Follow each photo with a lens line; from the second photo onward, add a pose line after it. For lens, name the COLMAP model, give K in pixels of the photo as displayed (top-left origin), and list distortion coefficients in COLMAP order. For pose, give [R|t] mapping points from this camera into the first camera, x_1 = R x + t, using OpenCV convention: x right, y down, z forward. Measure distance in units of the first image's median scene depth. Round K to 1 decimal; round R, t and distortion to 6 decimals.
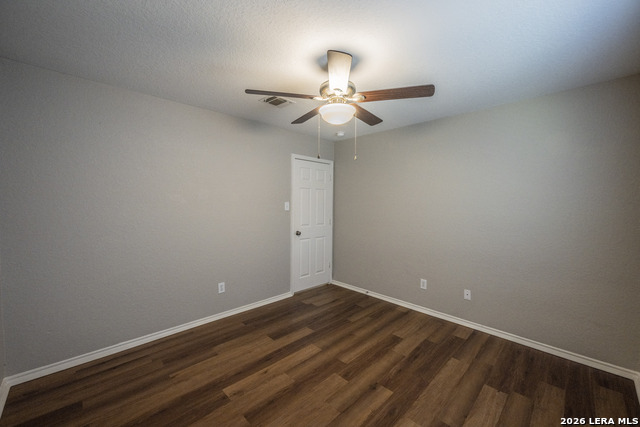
lens RADIAL K [[259.3, 0, 319.5], [0, 259.3, 210.1], [0, 0, 1]] dist [-0.011234, 0.000058]
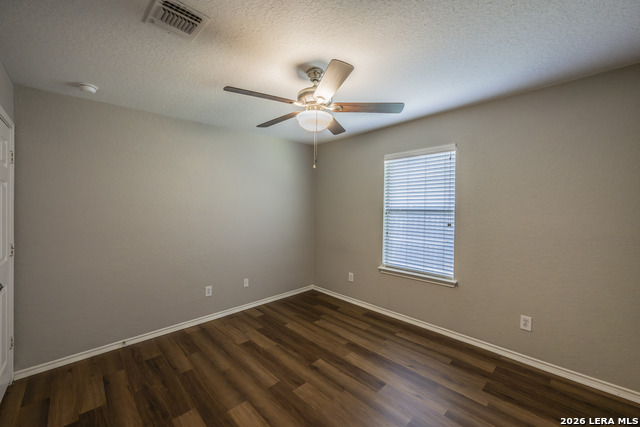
lens RADIAL K [[259.3, 0, 320.5], [0, 259.3, 210.1], [0, 0, 1]] dist [-0.011234, 0.000058]
pose [[-0.002329, -0.029209, 0.999571, -0.681859], [0.039612, 0.998786, 0.029279, -0.033982], [-0.999212, 0.039663, -0.001169, 0.703614]]
